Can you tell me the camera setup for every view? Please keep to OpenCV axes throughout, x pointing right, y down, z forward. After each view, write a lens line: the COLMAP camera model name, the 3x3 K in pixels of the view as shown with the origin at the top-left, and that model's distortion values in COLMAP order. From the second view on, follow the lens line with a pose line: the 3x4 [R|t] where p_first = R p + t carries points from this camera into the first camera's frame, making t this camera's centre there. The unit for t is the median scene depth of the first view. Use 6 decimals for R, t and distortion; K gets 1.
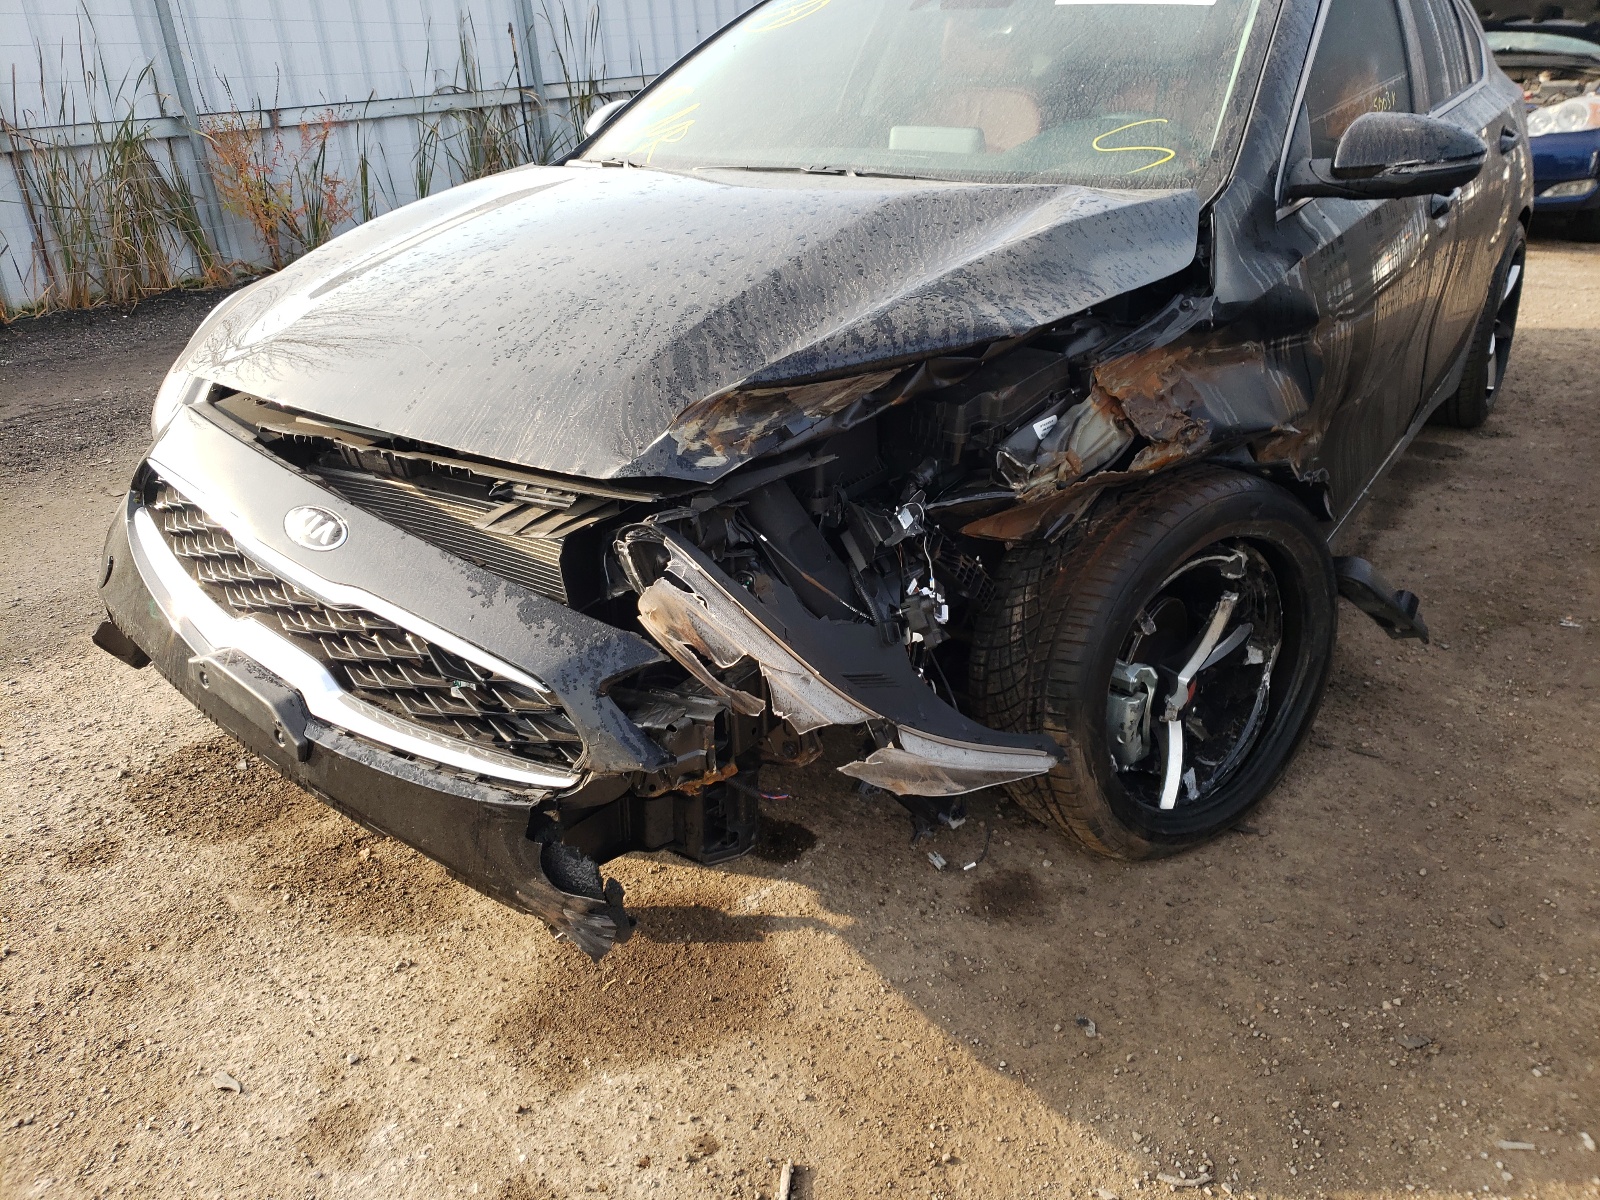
lens RADIAL K [[1268.5, 0, 800.0], [0, 1268.5, 600.0], [0, 0, 1]] dist [0.126574, -0.134605]
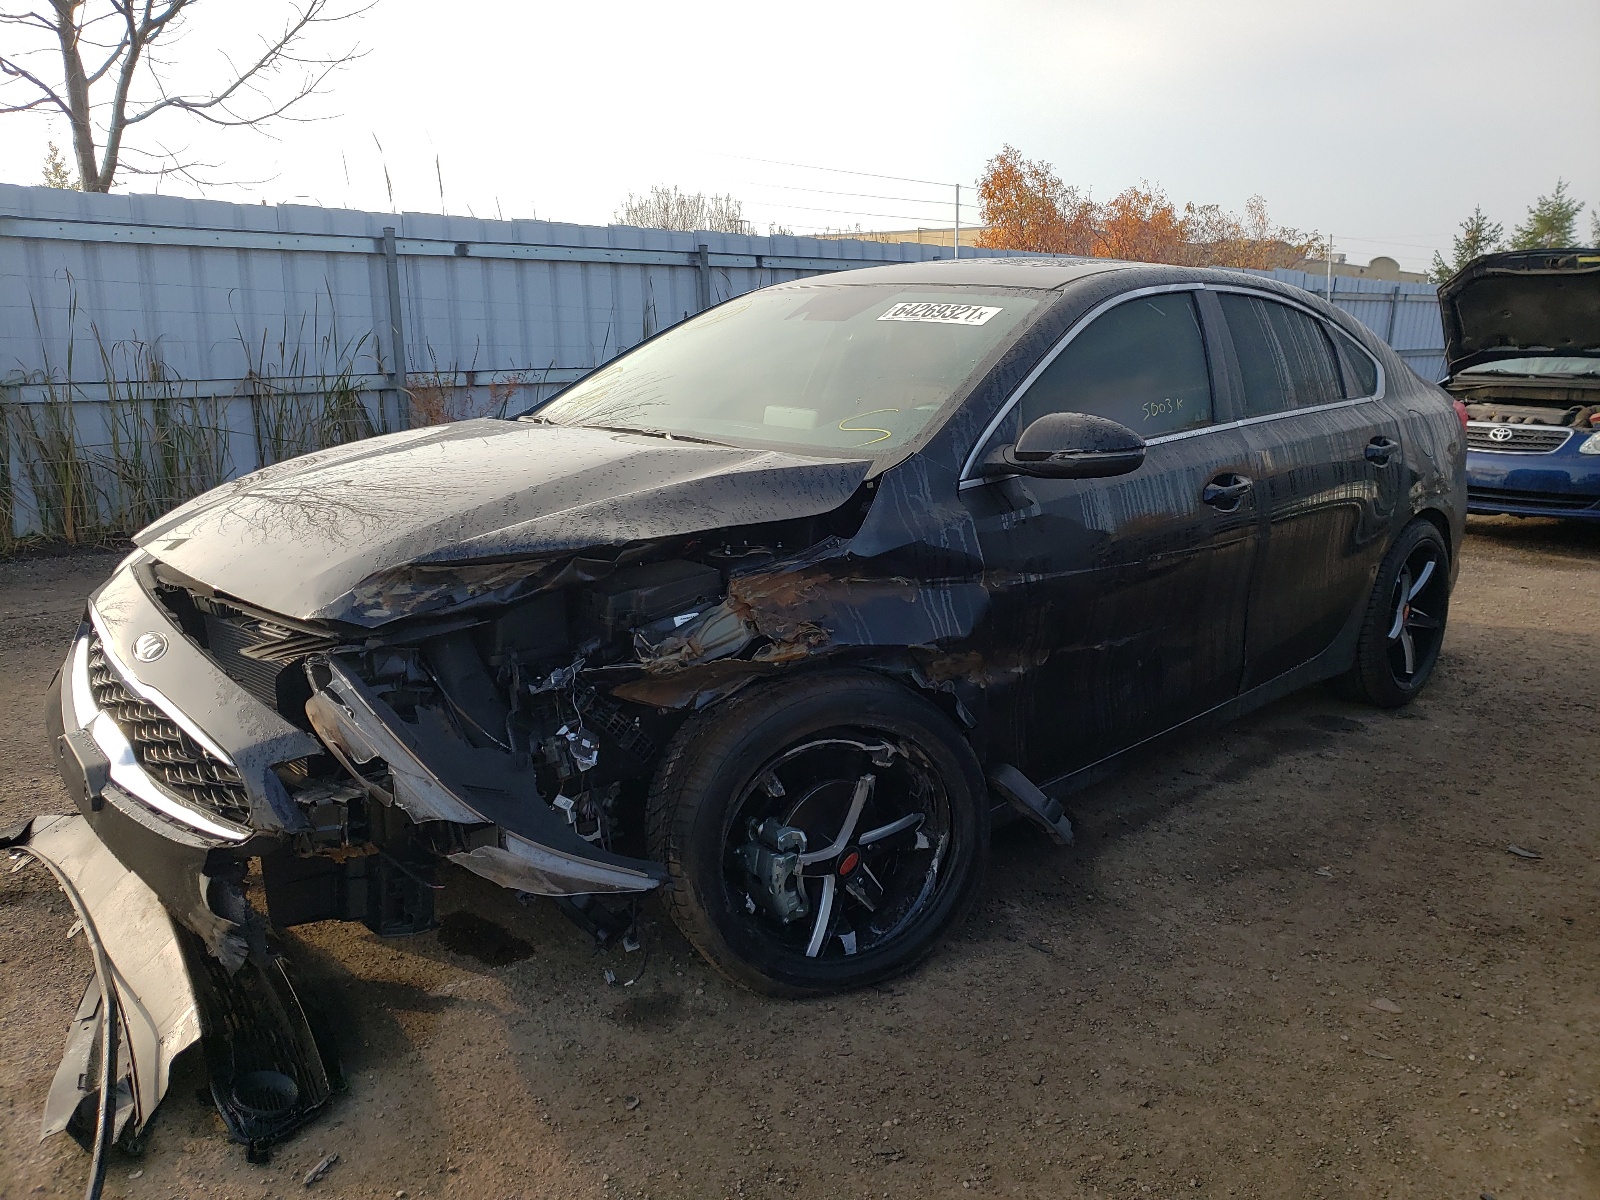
lens RADIAL K [[1302.1, 0, 800.0], [0, 1302.1, 600.0], [0, 0, 1]] dist [0.000683, 0.086956]
pose [[0.980453, 0.077230, -0.180961, 0.559890], [-0.111678, 0.975667, -0.188683, 0.082305], [0.161985, 0.205204, 0.965221, -0.262668]]
